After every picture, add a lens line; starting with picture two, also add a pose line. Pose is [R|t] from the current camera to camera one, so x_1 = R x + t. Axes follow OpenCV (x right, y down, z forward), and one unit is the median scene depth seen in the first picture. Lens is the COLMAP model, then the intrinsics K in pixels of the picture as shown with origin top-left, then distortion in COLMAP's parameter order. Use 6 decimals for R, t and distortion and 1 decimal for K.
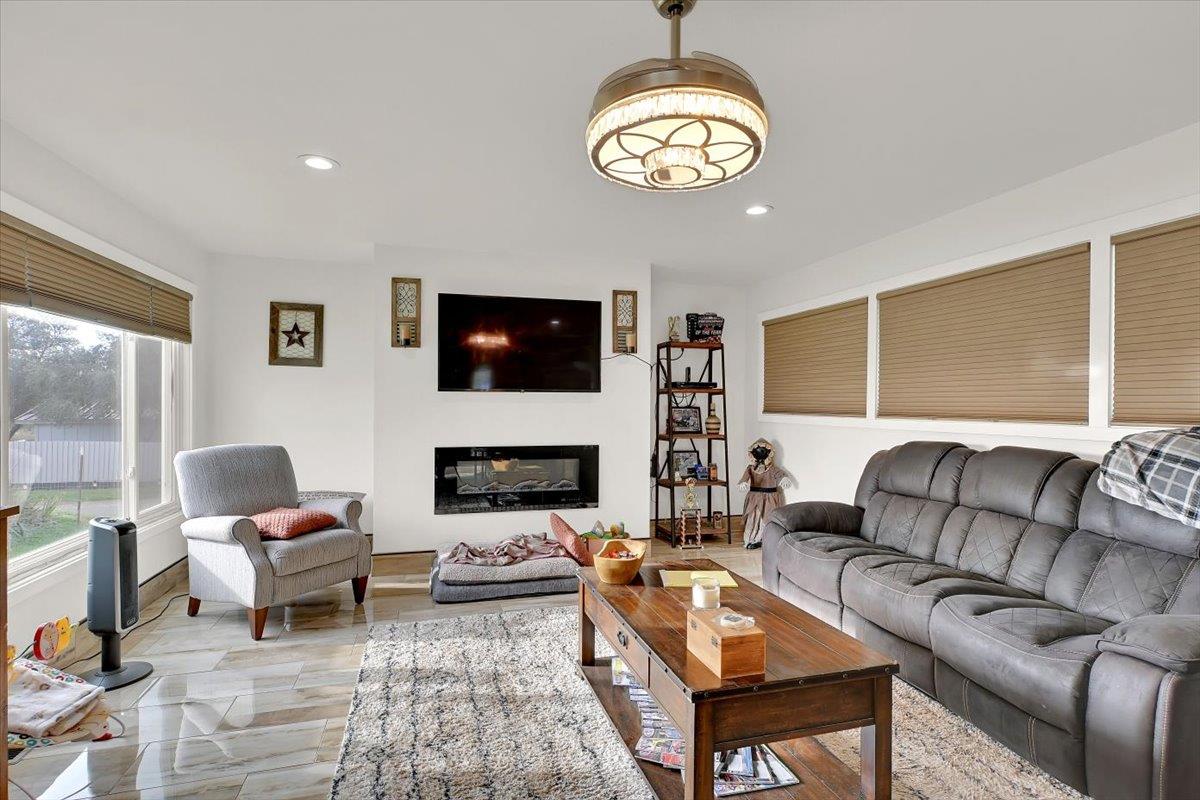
lens RADIAL K [[591.8, 0, 600.0], [0, 591.8, 400.0], [0, 0, 1]] dist [-0.001681, 0.000679]
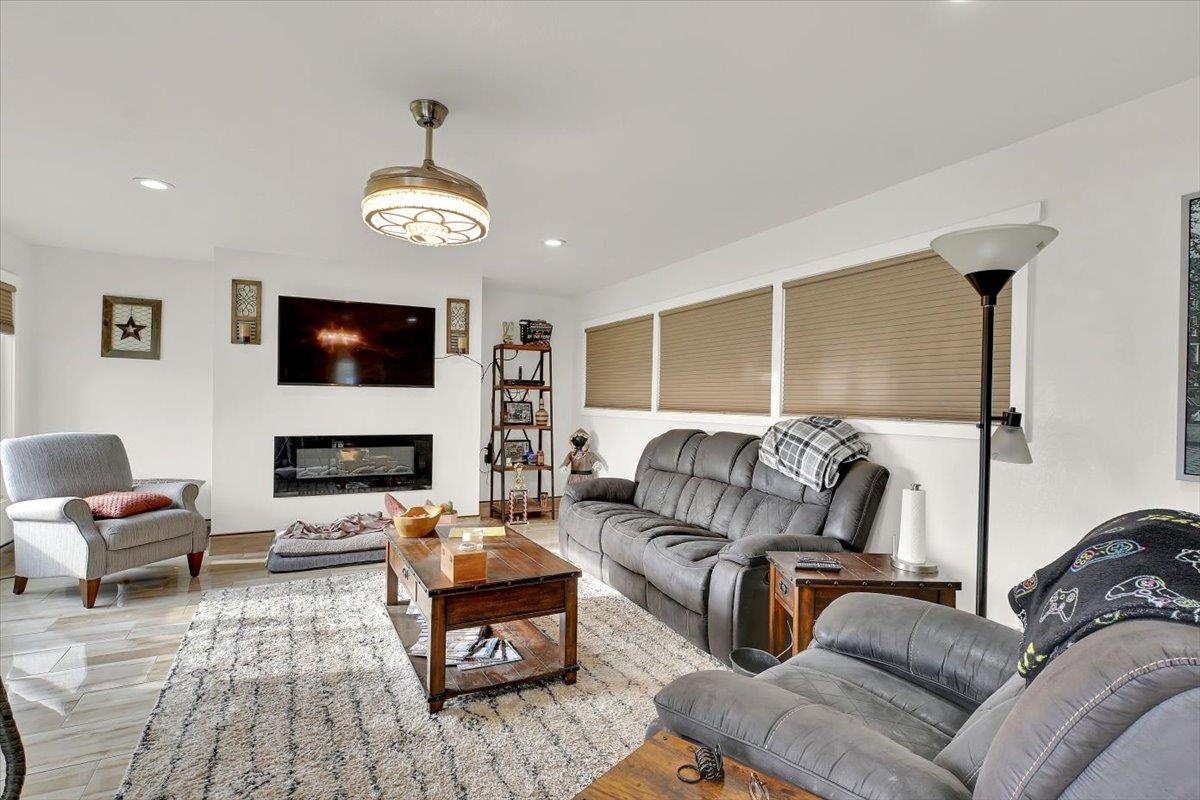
lens RADIAL K [[591.8, 0, 600.0], [0, 591.8, 400.0], [0, 0, 1]] dist [-0.001681, 0.000679]
pose [[0.981108, 0.008816, 0.193259, 0.120487], [-0.010179, 0.999930, 0.006059, 0.000123], [-0.193192, -0.007912, 0.981129, -0.228835]]
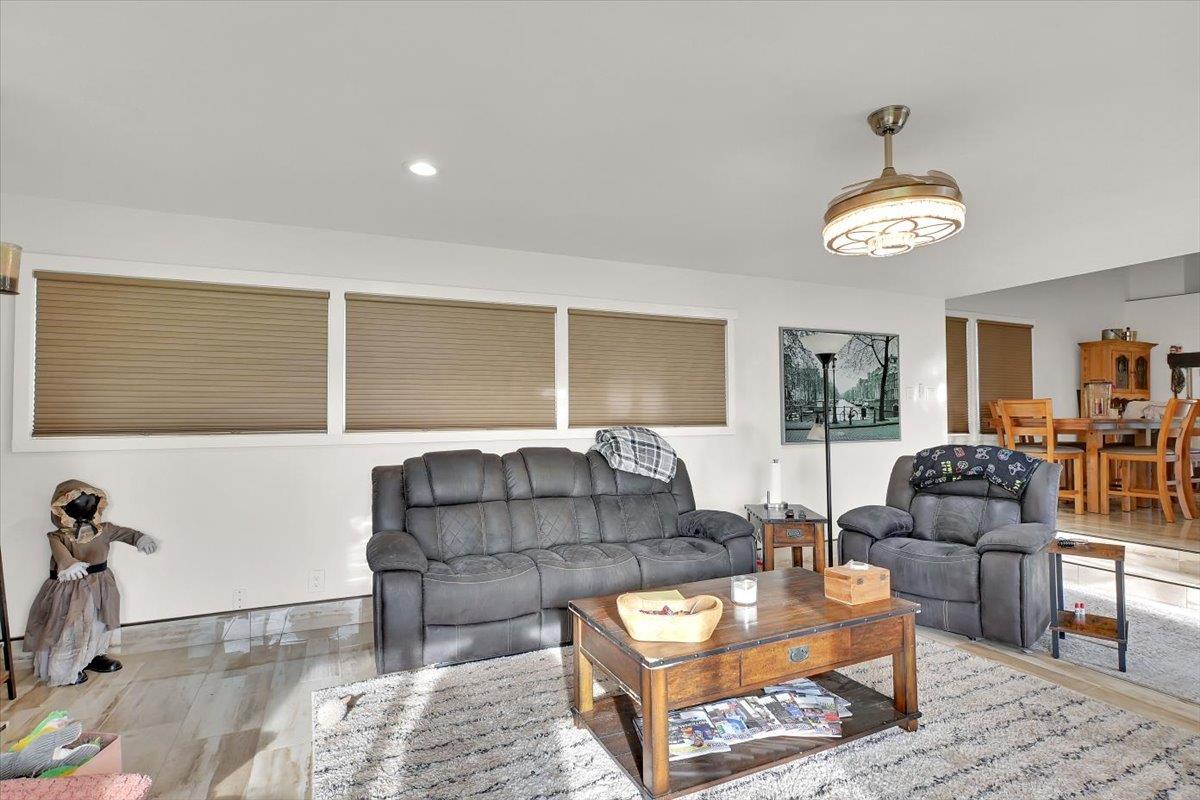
lens RADIAL K [[591.8, 0, 600.0], [0, 591.8, 400.0], [0, 0, 1]] dist [-0.001681, 0.000679]
pose [[-0.143949, 0.021607, 0.989349, -0.519706], [-0.000173, 0.999761, -0.021859, 0.001301], [-0.989585, -0.003318, -0.143911, 0.847515]]
